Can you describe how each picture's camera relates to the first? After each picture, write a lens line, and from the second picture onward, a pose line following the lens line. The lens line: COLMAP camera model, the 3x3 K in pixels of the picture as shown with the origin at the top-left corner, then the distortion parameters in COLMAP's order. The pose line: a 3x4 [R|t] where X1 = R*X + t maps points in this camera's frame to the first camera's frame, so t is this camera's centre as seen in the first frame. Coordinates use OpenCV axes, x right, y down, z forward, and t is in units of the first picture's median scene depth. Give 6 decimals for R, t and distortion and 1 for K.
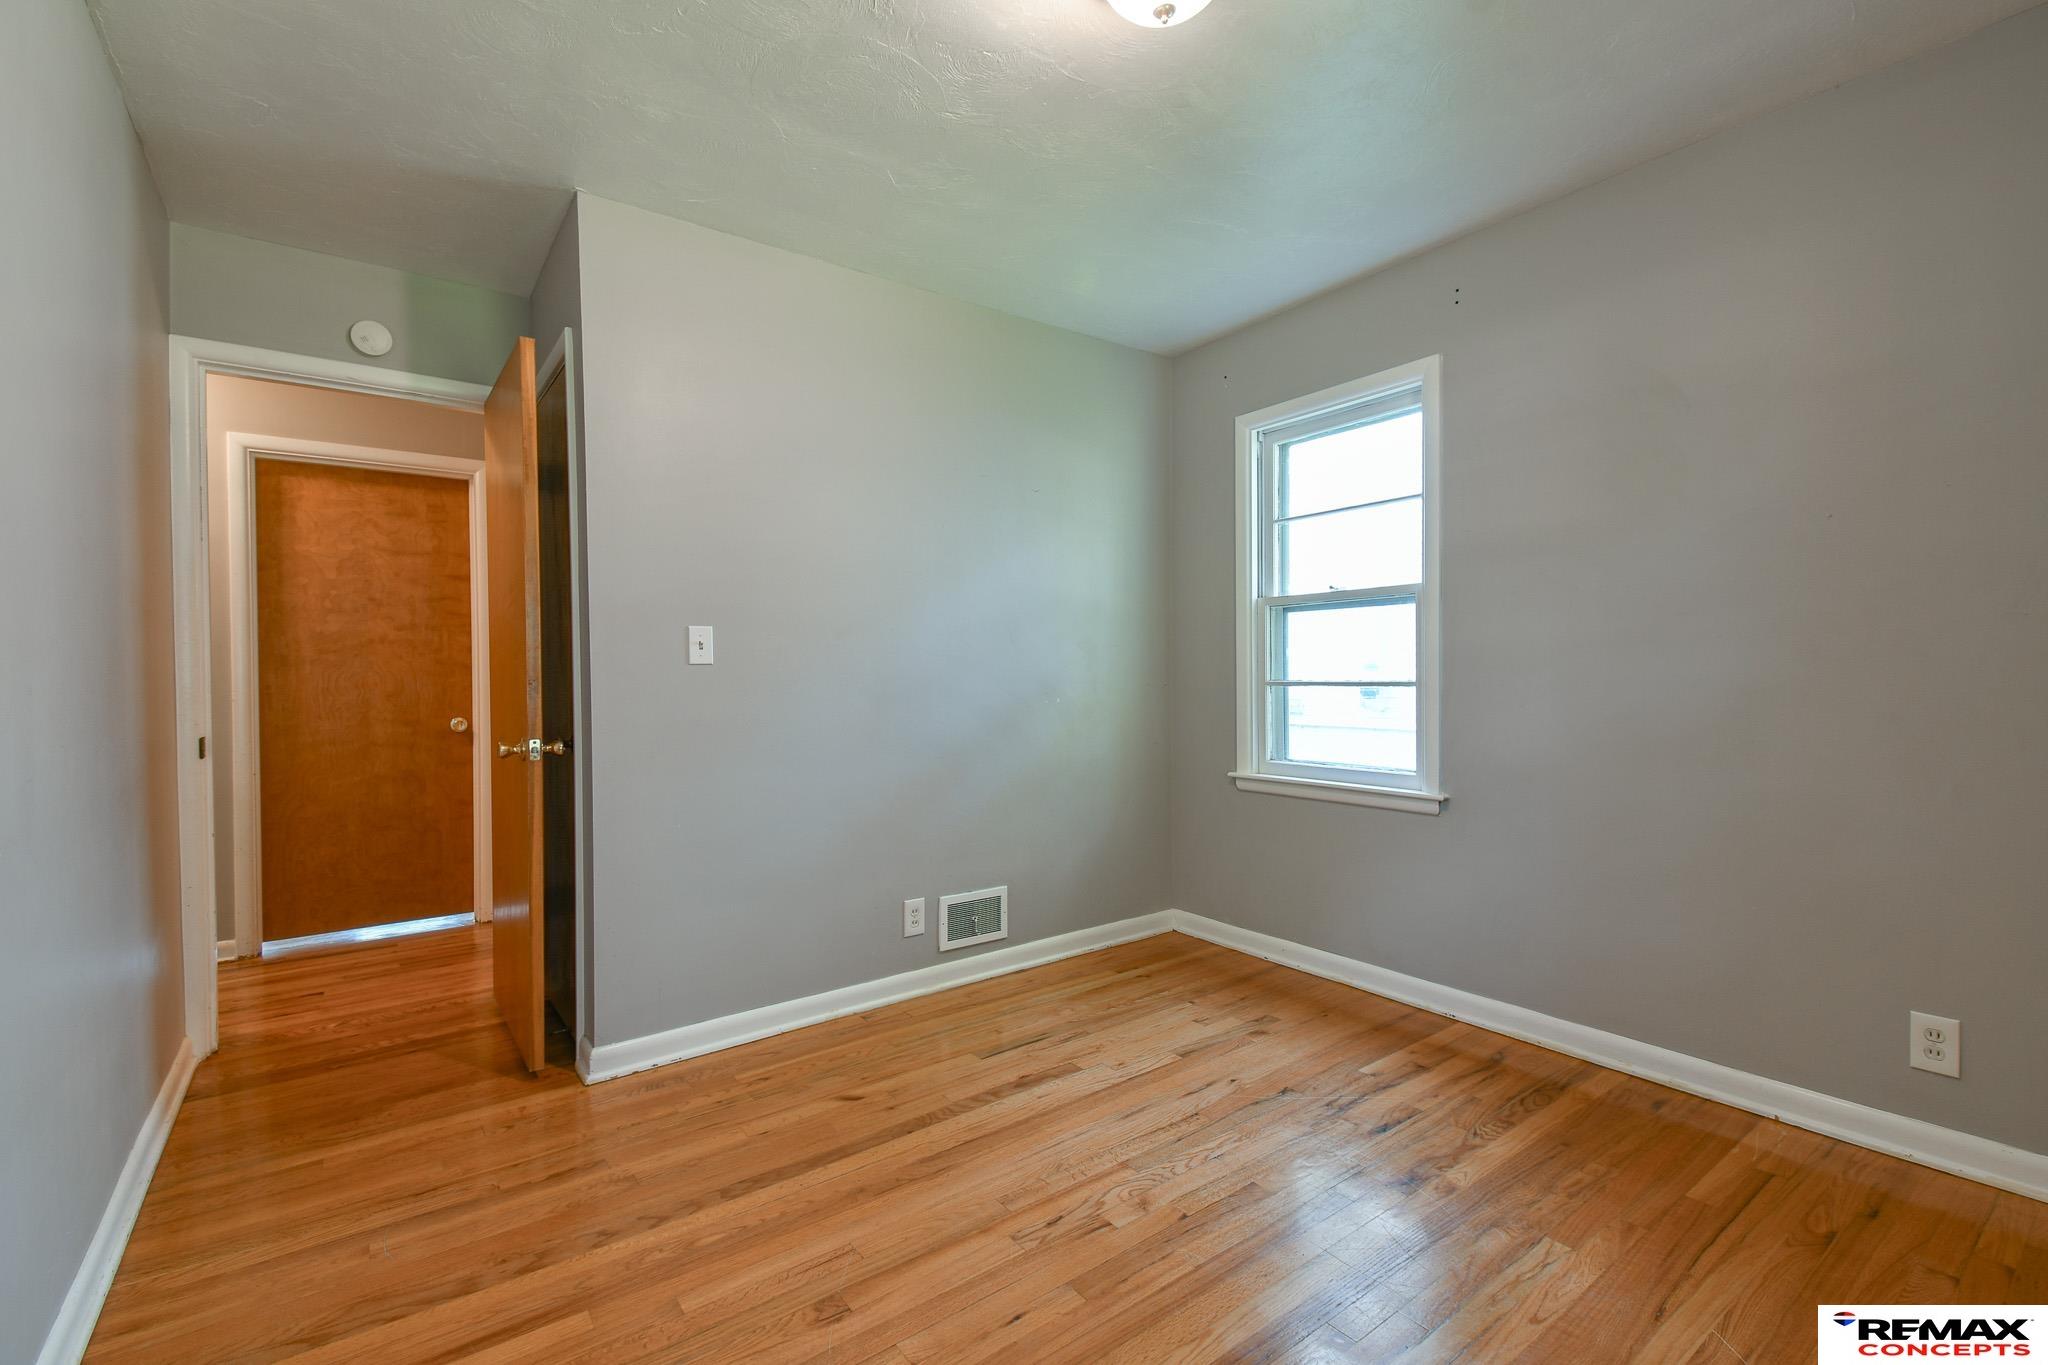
lens RADIAL K [[891.0, 0, 1021.6], [0, 891.0, 682.0], [0, 0, 1]] dist [0.039313, -0.021803]
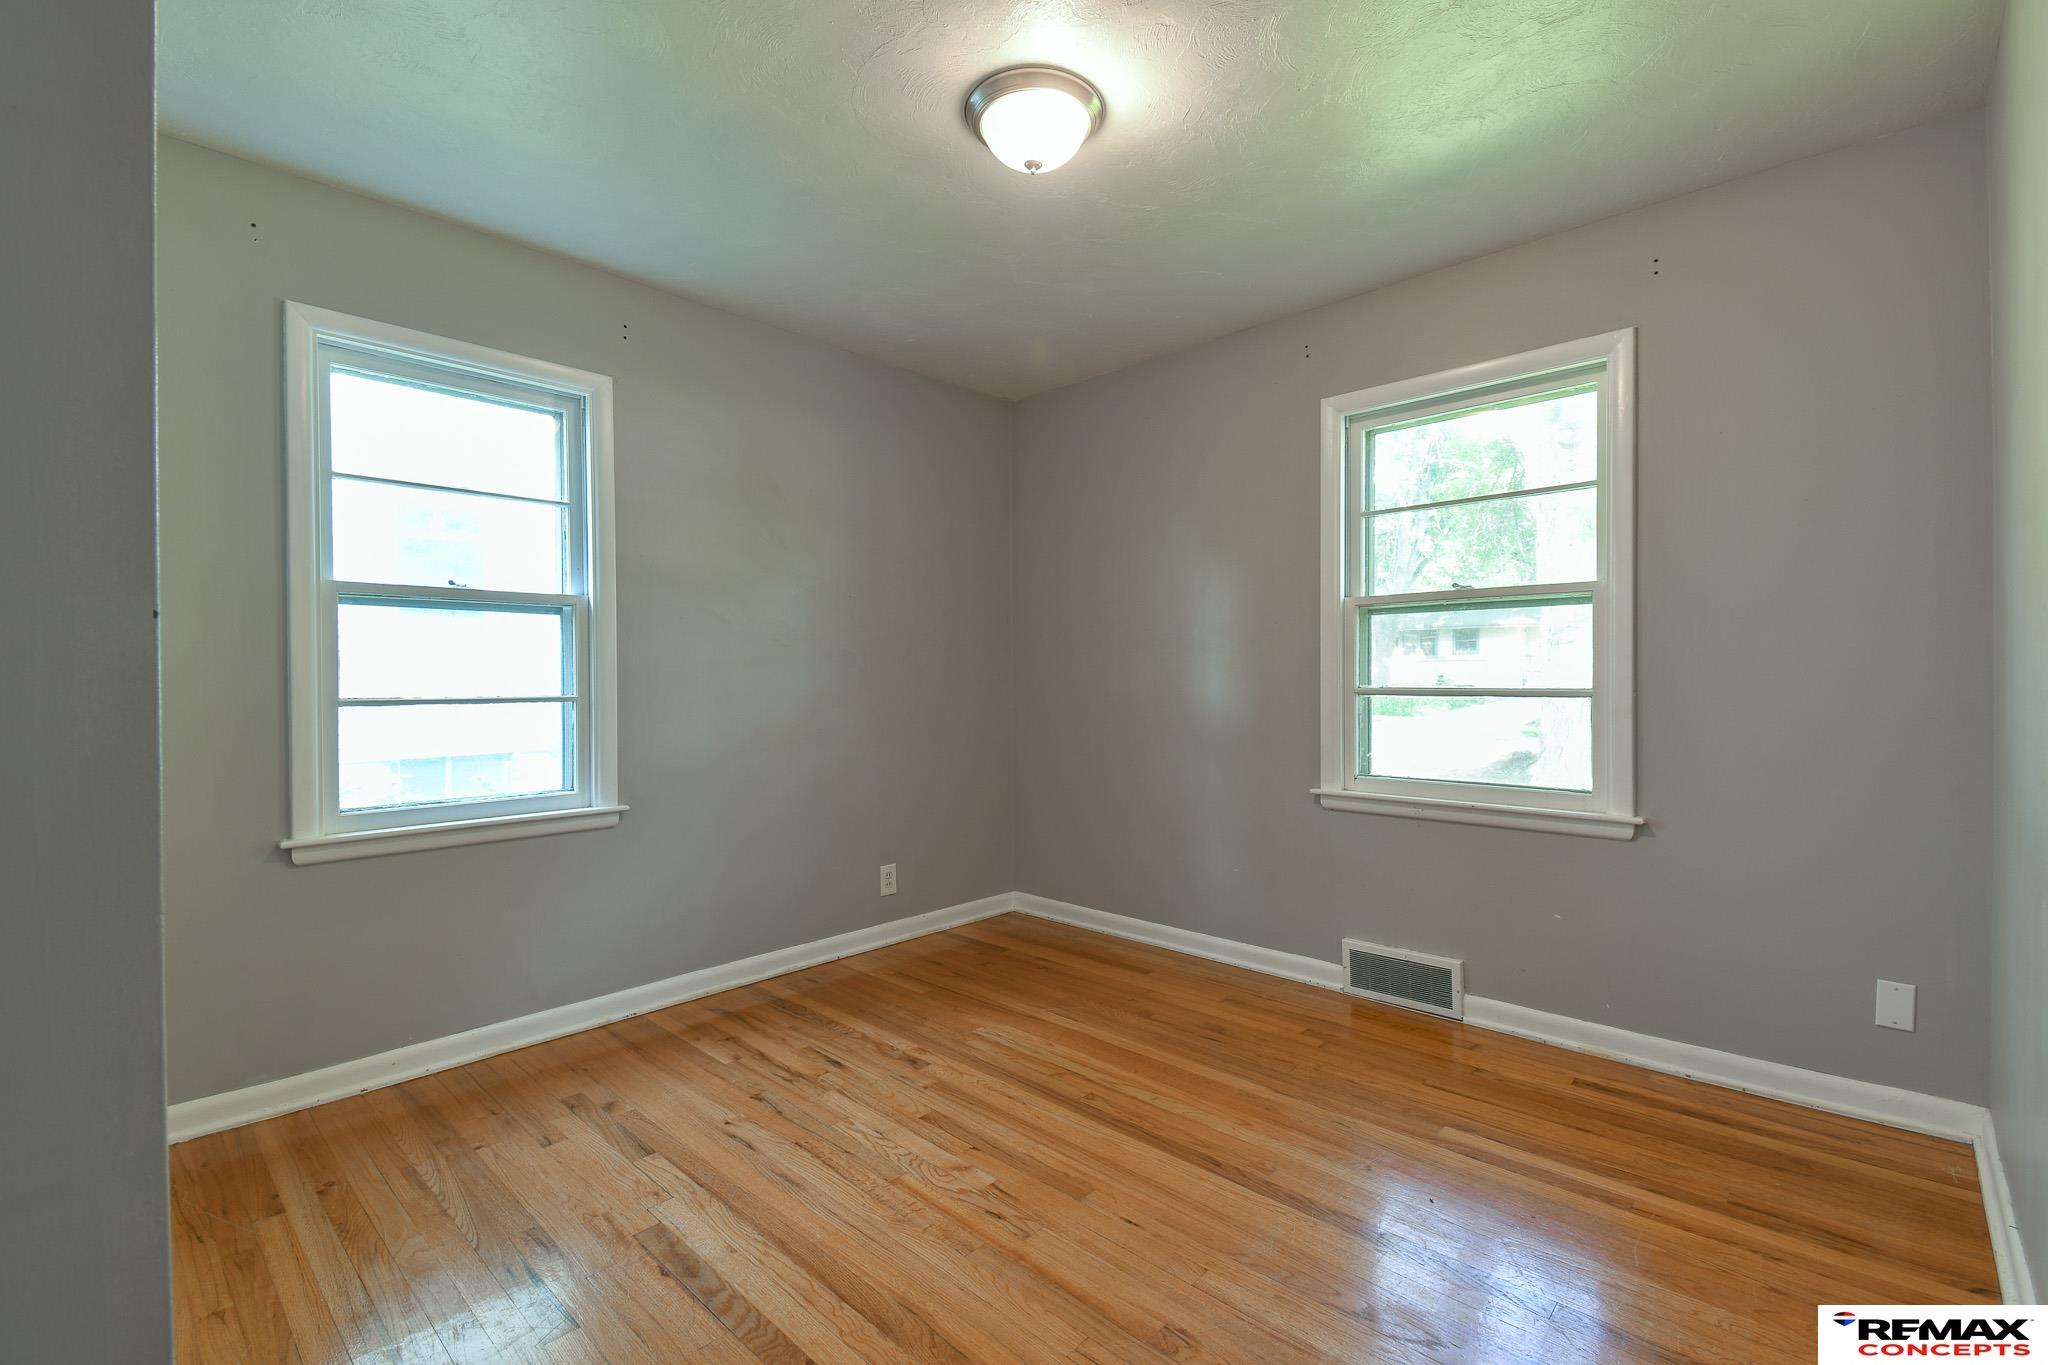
lens RADIAL K [[891.0, 0, 1021.6], [0, 891.0, 682.0], [0, 0, 1]] dist [0.039313, -0.021803]
pose [[-0.186456, 0.011447, 0.982397, -0.729783], [0.015696, 0.999839, -0.008671, -0.000102], [-0.982338, 0.013803, -0.186606, 0.853661]]
